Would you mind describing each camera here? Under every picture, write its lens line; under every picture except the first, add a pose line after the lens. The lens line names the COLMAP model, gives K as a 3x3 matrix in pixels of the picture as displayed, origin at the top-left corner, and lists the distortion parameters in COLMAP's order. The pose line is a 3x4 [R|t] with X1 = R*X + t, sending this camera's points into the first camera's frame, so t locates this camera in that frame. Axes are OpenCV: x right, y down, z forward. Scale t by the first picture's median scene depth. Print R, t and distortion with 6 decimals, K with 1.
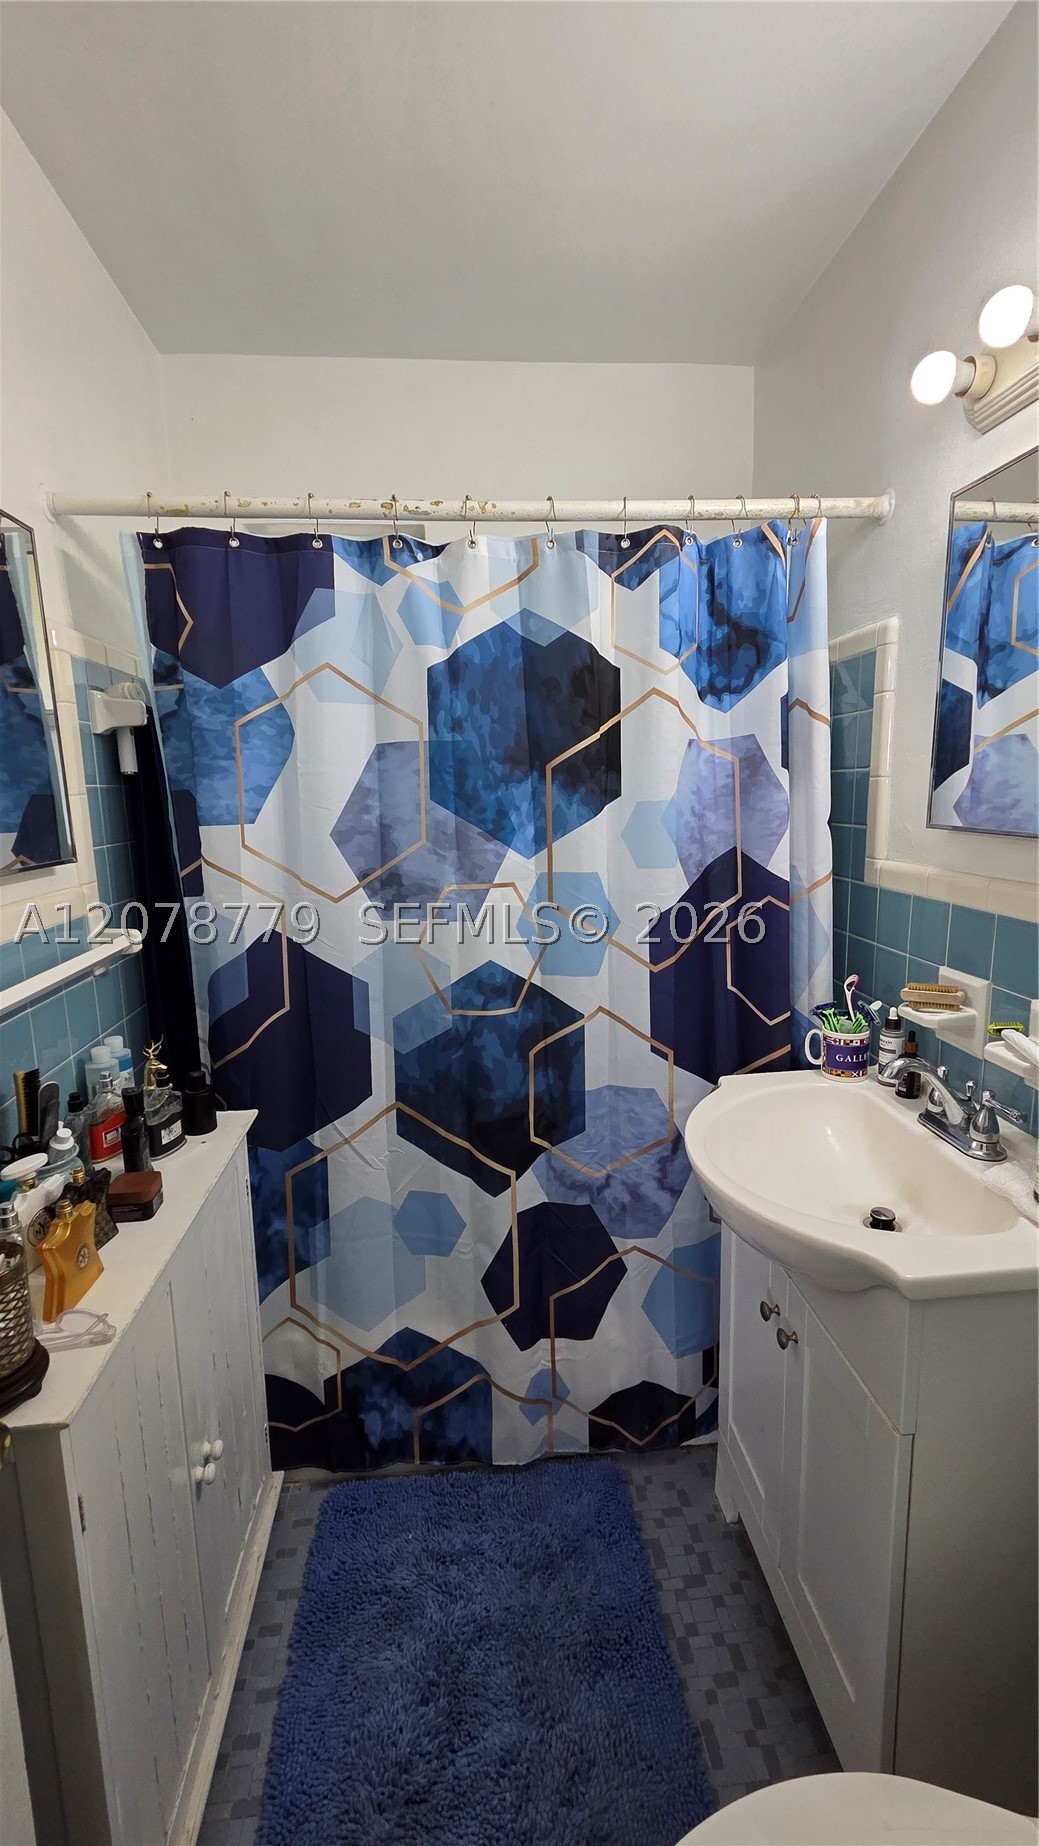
lens RADIAL K [[808.8, 0, 519.5], [0, 808.8, 923.0], [0, 0, 1]] dist [0.004444, 0.000658]
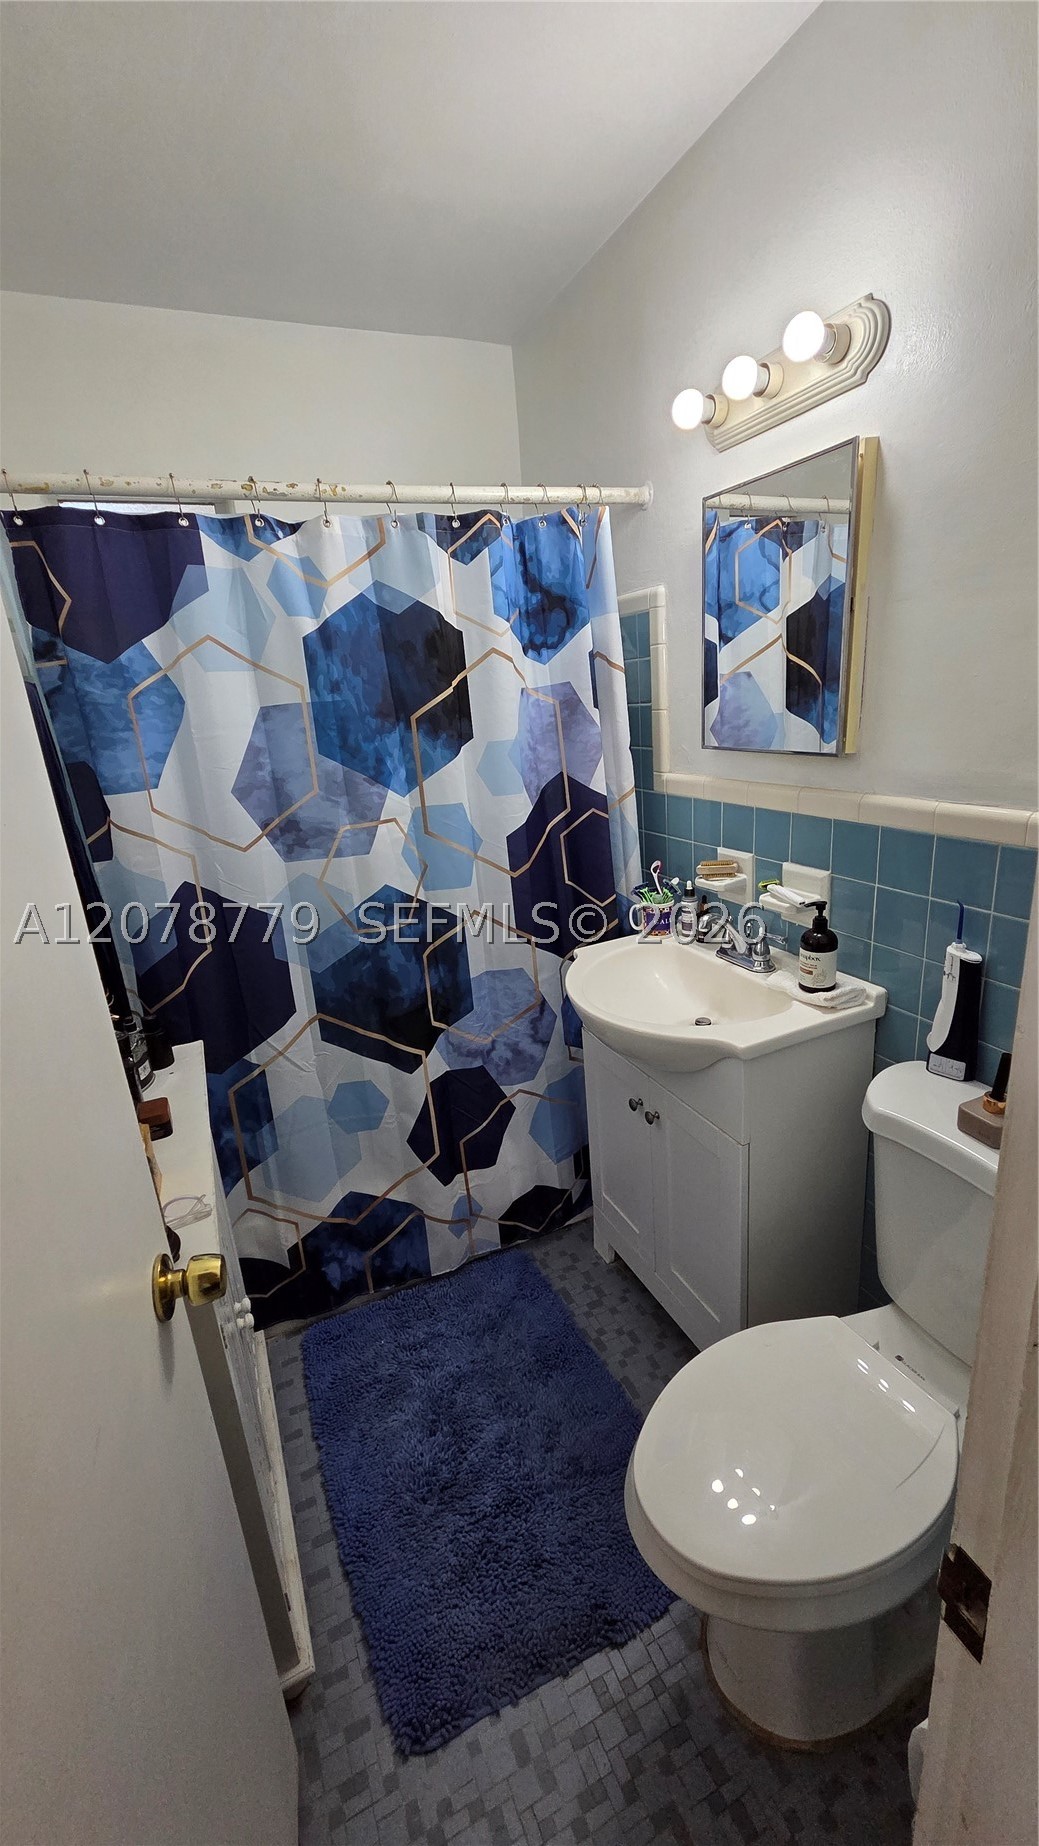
lens RADIAL K [[759.6, 0, 519.5], [0, 759.6, 923.0], [0, 0, 1]] dist [0.002337, 0.000623]
pose [[0.944204, -0.142821, 0.296786, -0.193396], [0.109156, 0.985859, 0.127146, -0.020025], [-0.310748, -0.087656, 0.946442, -0.138858]]
